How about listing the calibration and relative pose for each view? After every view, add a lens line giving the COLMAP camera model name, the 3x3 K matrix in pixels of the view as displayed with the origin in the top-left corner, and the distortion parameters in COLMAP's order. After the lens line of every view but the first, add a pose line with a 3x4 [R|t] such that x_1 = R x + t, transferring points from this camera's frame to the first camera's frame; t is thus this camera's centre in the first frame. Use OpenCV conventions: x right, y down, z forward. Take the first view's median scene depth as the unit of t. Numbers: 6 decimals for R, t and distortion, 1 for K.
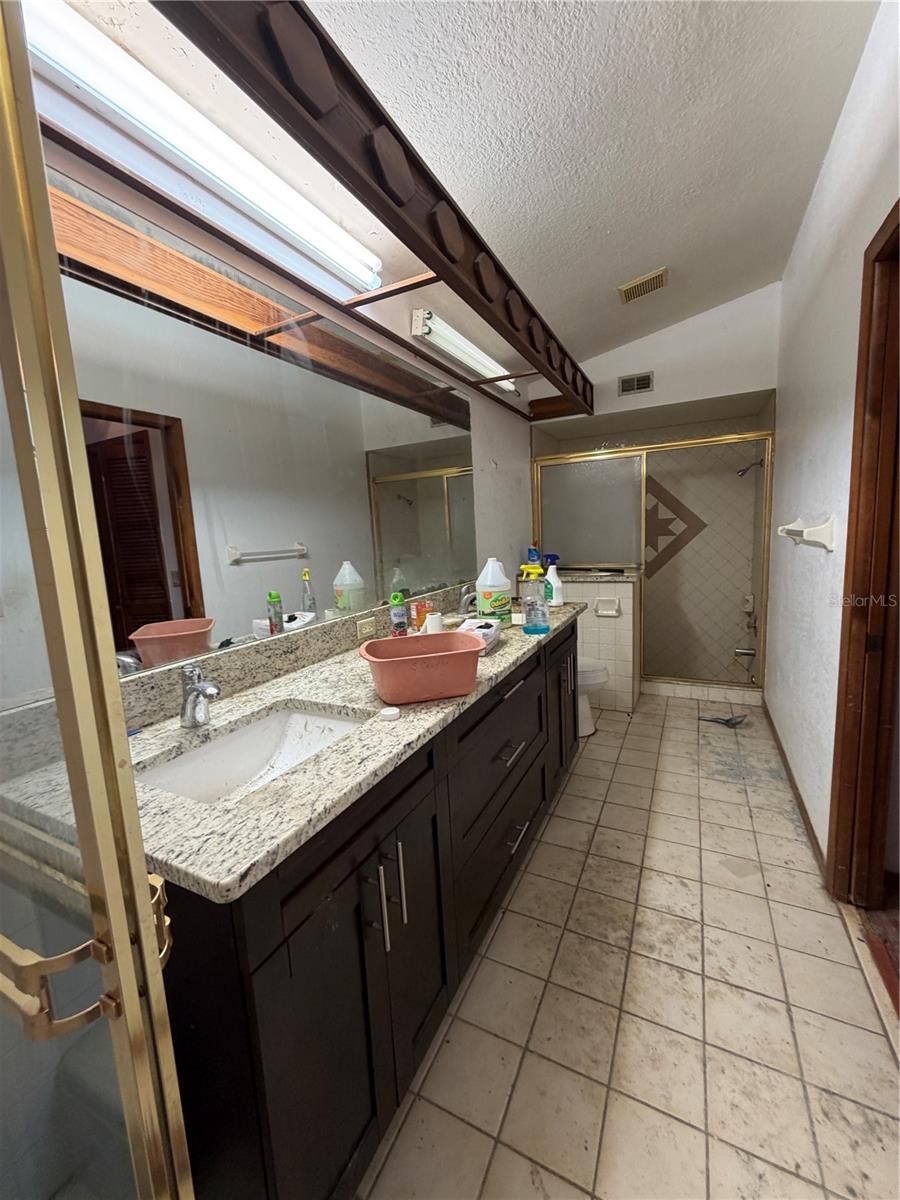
lens RADIAL K [[481.2, 0, 448.5], [0, 481.2, 596.8], [0, 0, 1]] dist [-0.011587, 0.001360]
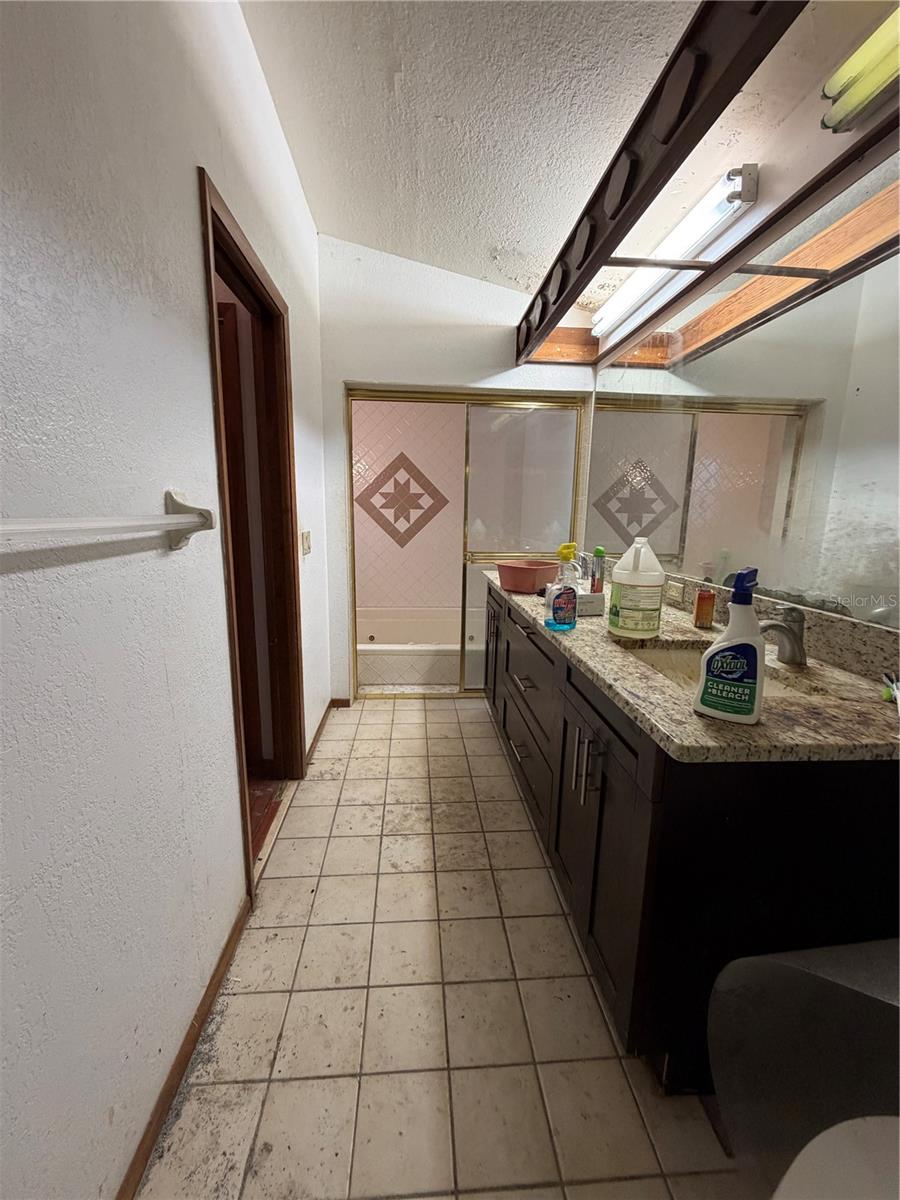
lens RADIAL K [[481.2, 0, 449.9], [0, 481.2, 599.5], [0, 0, 1]] dist [-0.011587, 0.001360]
pose [[-0.857198, 0.134482, -0.497118, 0.925366], [-0.039956, 0.945025, 0.324549, -0.287201], [0.513434, 0.298066, -0.804700, 1.927894]]
